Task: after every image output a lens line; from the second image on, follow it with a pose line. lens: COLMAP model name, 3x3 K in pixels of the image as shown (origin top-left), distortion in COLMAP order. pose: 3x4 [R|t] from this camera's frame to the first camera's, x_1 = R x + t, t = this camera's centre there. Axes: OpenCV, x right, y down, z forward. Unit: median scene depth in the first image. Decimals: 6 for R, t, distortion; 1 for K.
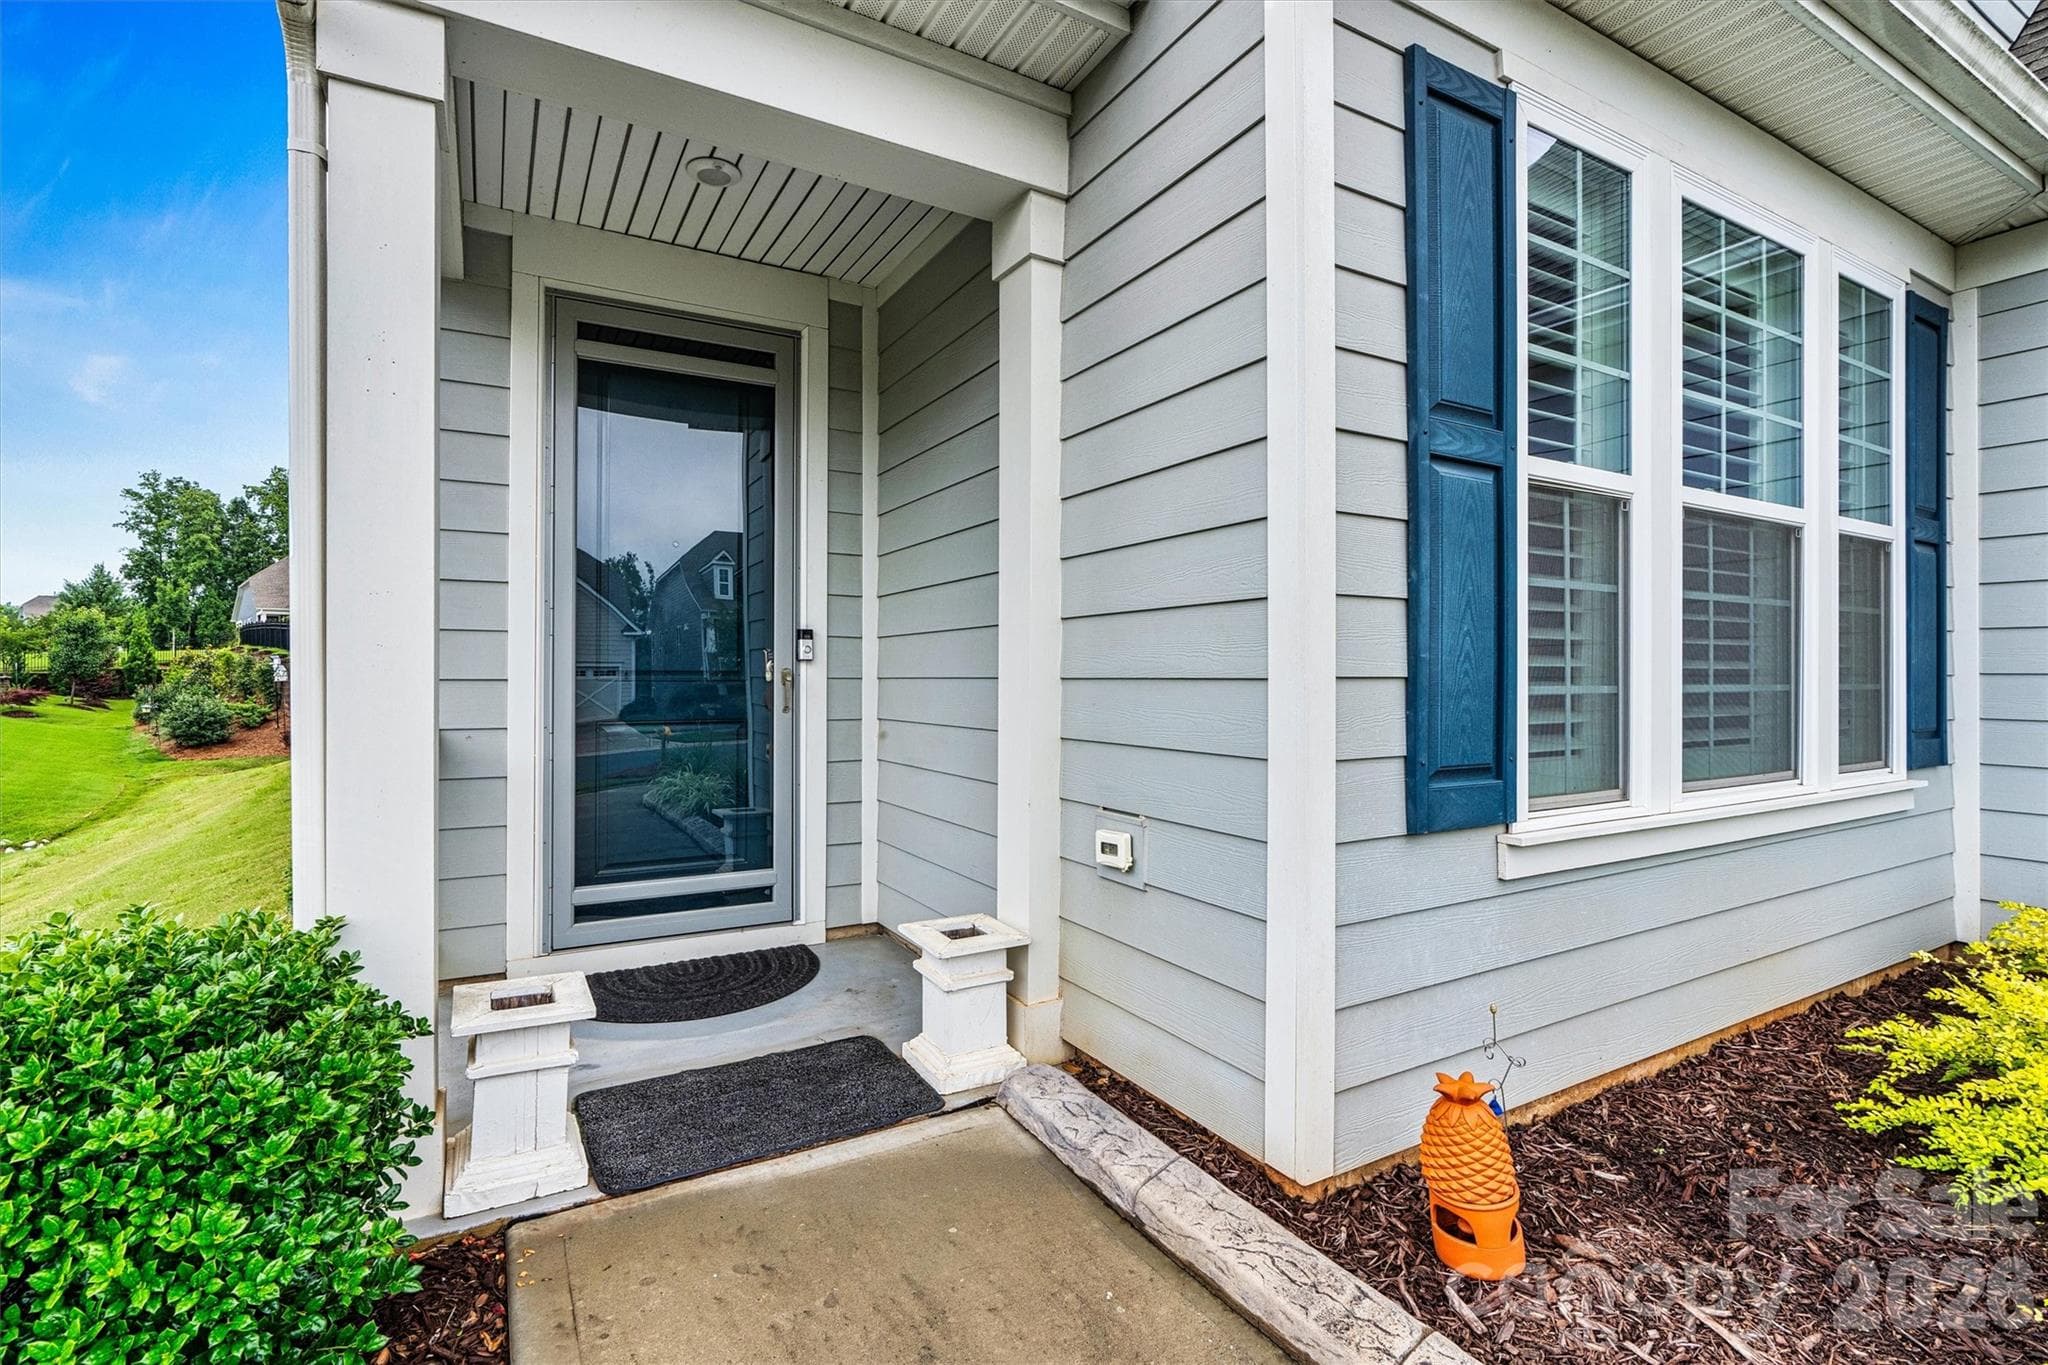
lens RADIAL K [[947.4, 0, 1008.8], [0, 947.4, 678.8], [0, 0, 1]] dist [-0.001006, 0.000145]
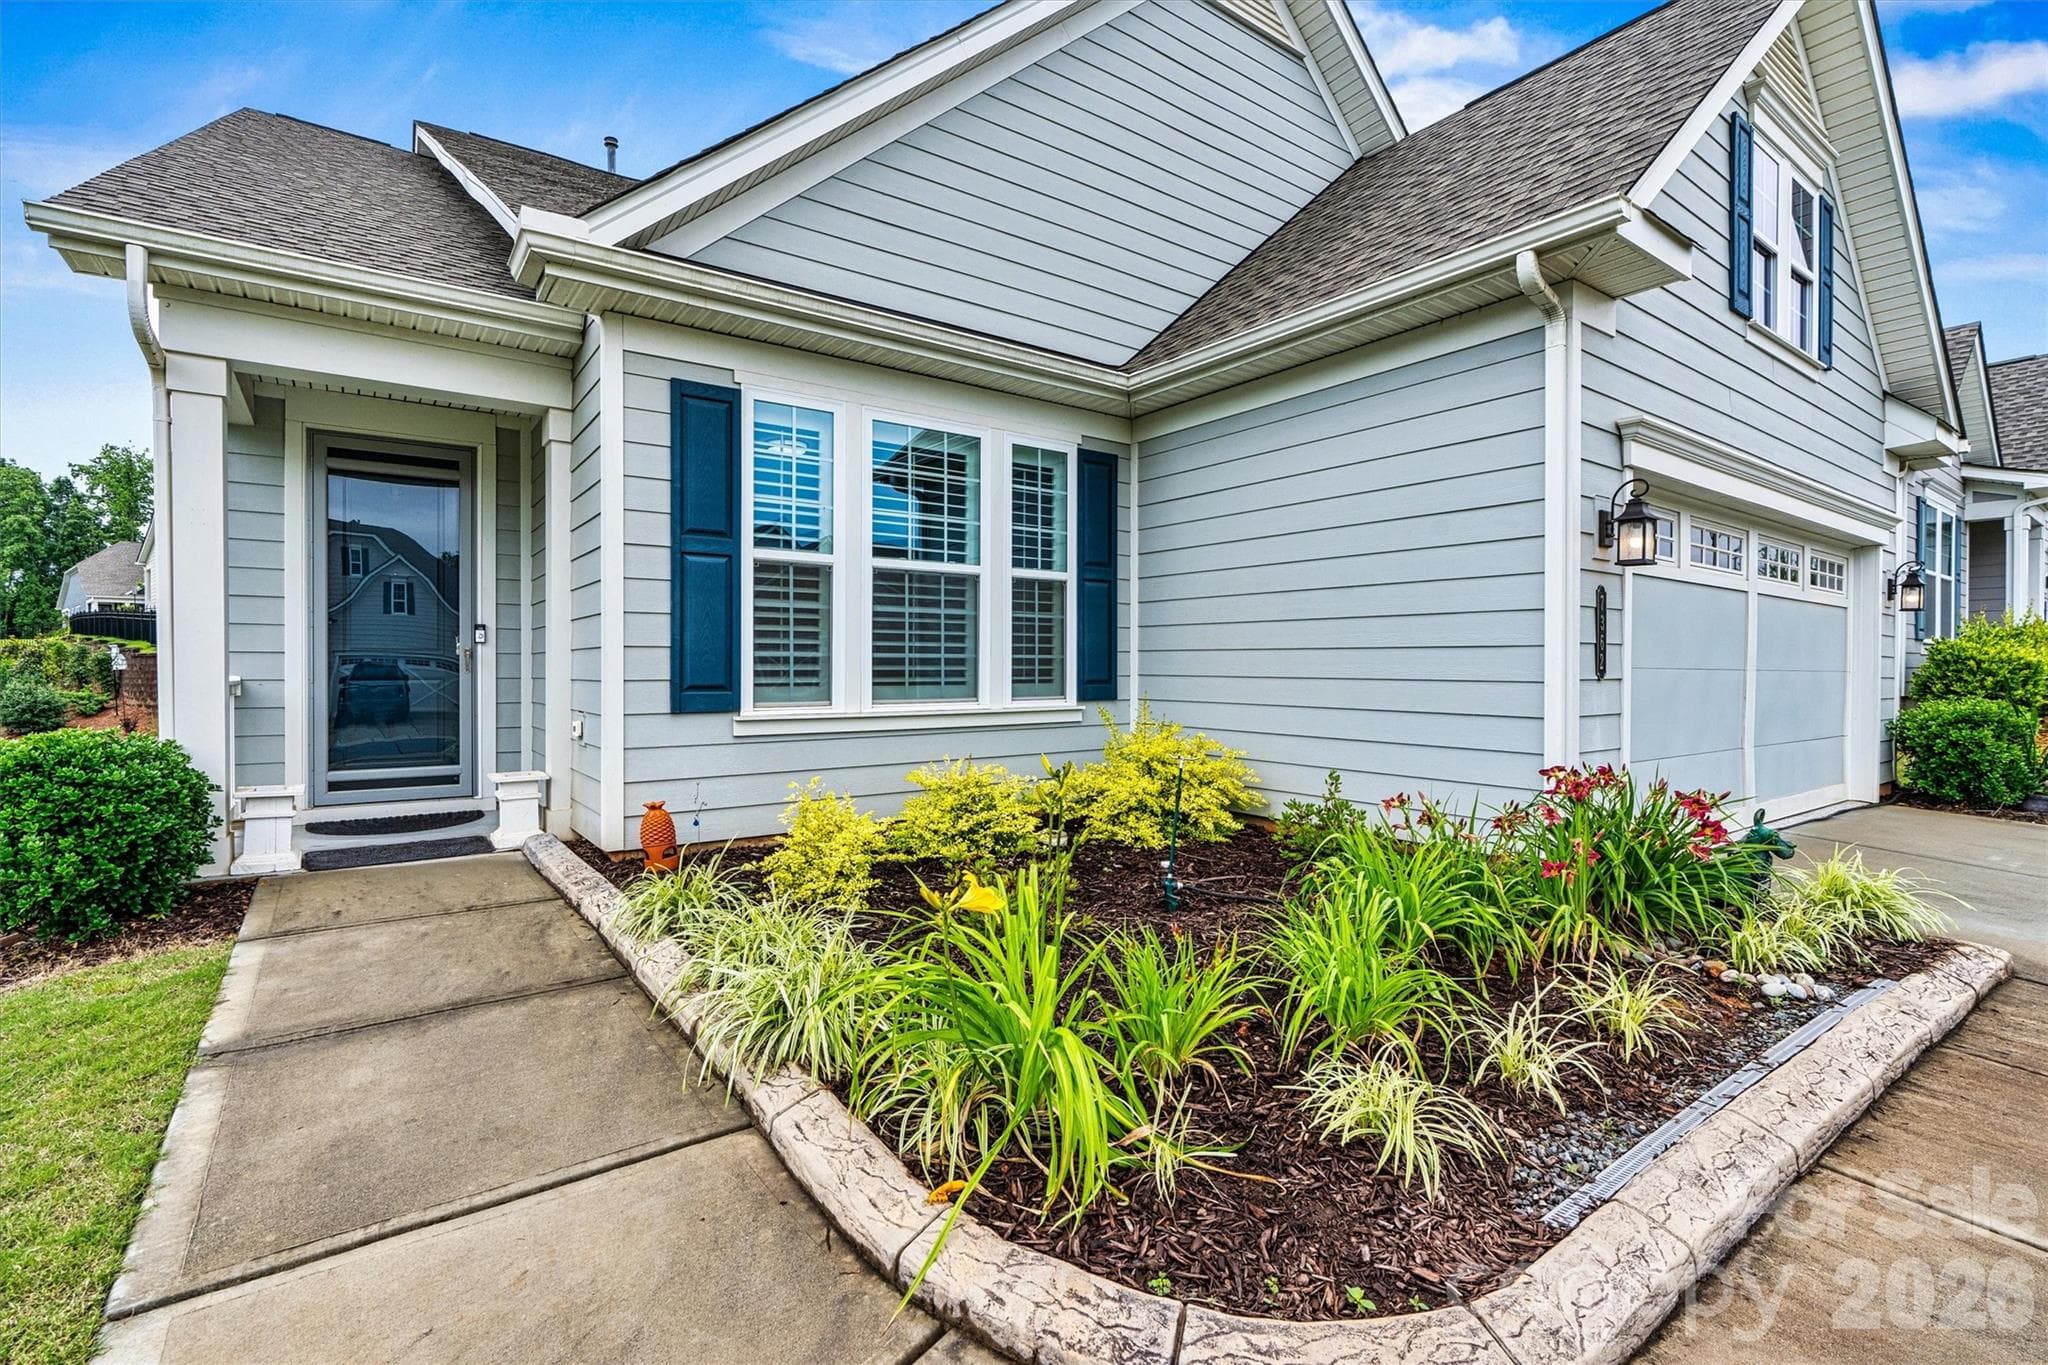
lens RADIAL K [[947.4, 0, 1022.1], [0, 947.4, 678.6], [0, 0, 1]] dist [-0.001006, 0.000145]
pose [[0.993959, -0.003241, 0.109702, 0.572208], [0.002235, 0.999954, 0.009295, 0.032265], [-0.109727, -0.008994, 0.993921, -0.804039]]
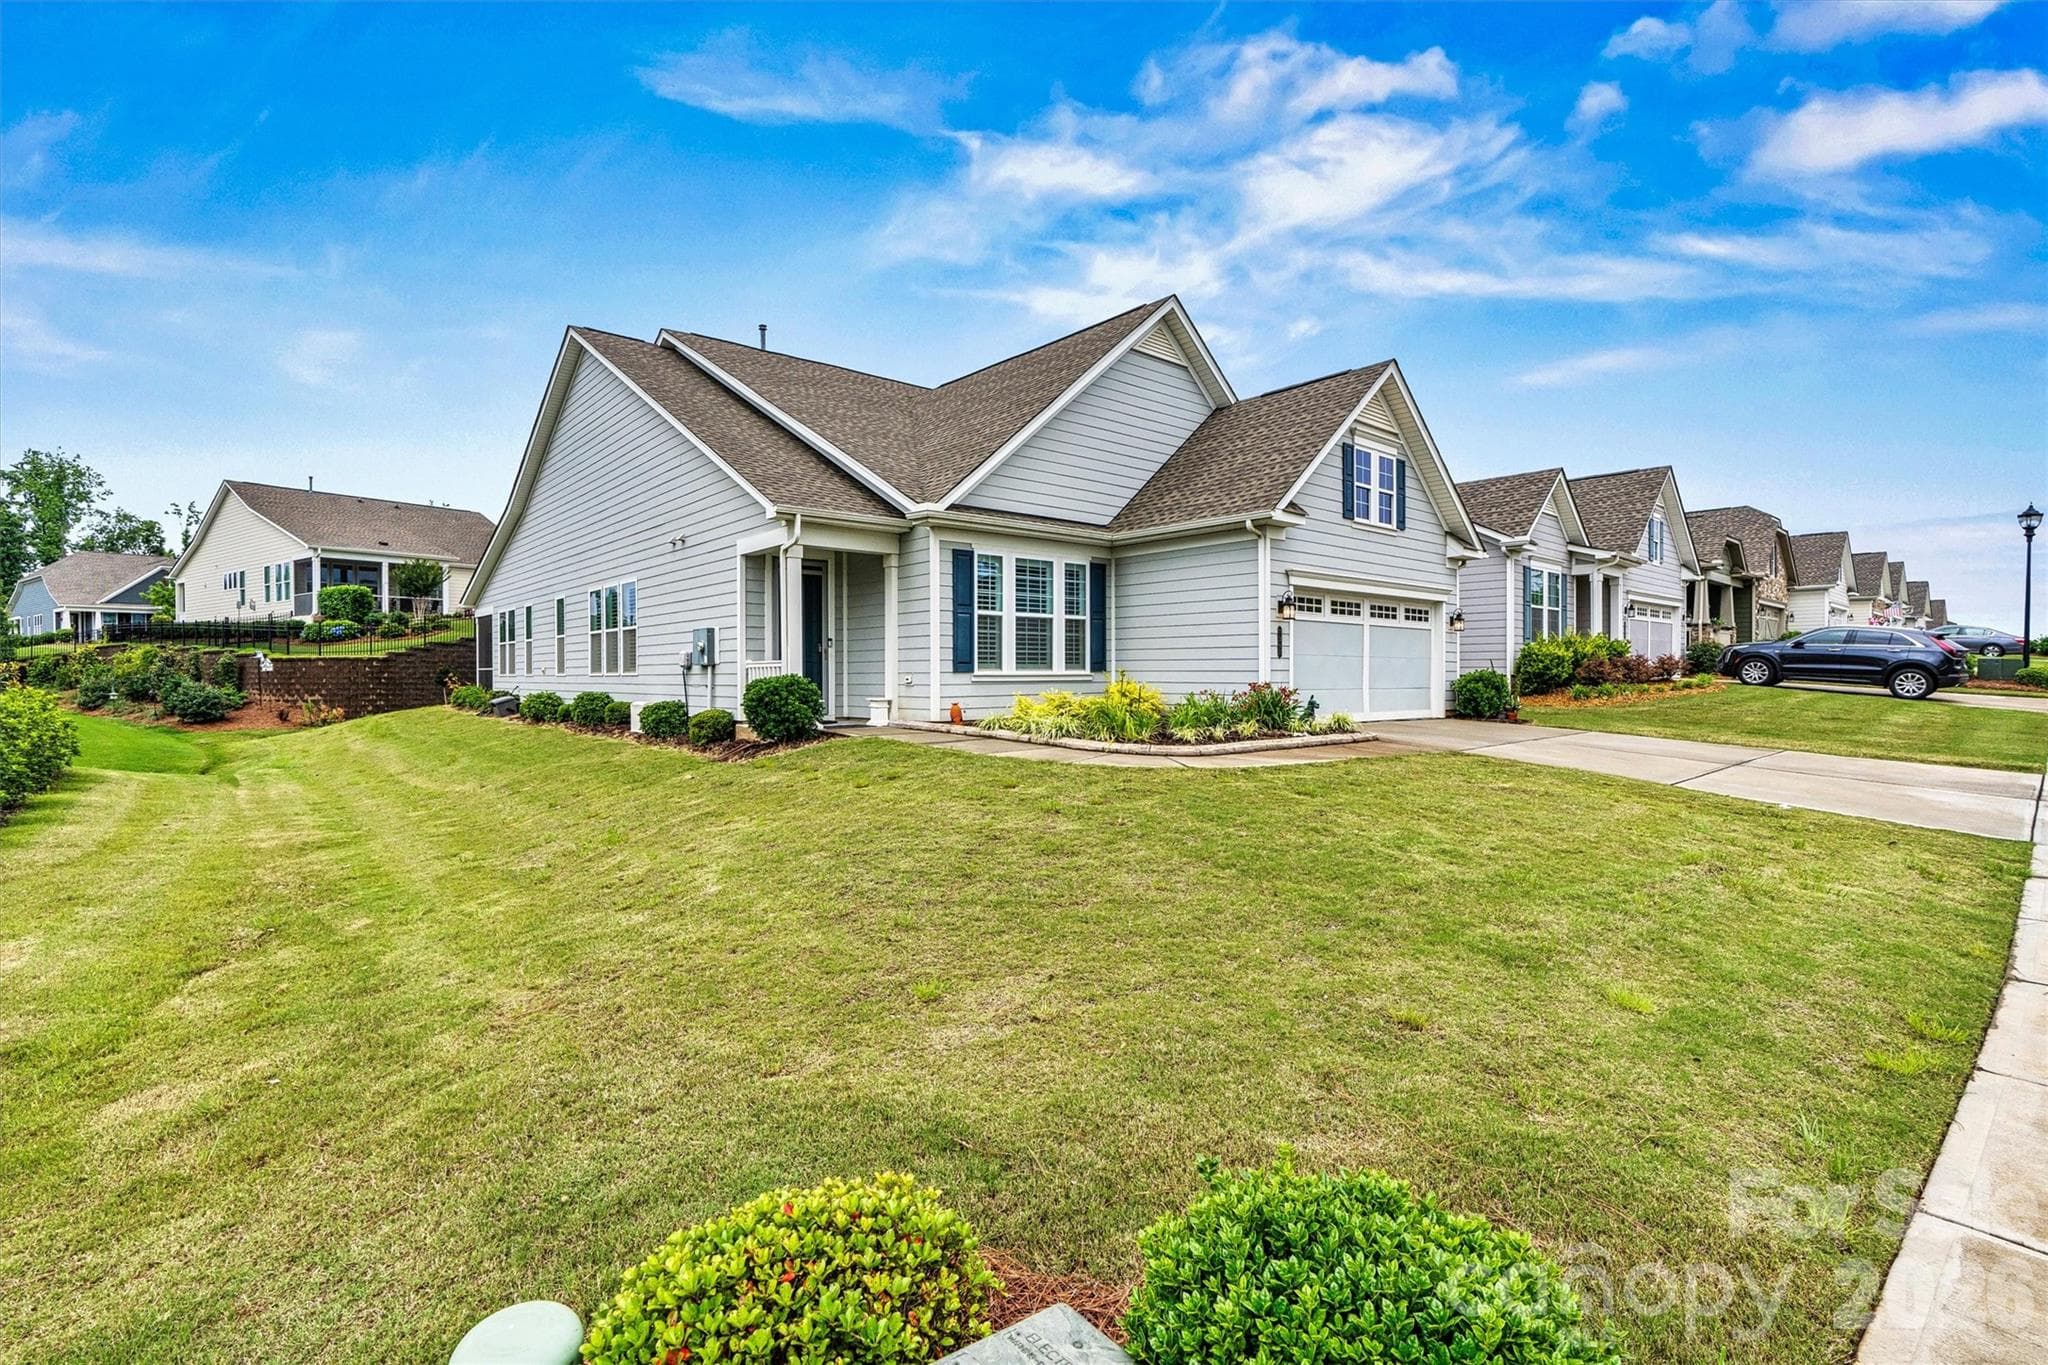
lens RADIAL K [[947.4, 0, 1050.8], [0, 947.4, 667.2], [0, 0, 1]] dist [-0.001006, 0.000145]
pose [[0.975322, -0.005634, 0.220715, -0.192365], [0.007716, 0.999933, -0.008571, 0.105620], [-0.220652, 0.010063, 0.975301, -2.986750]]
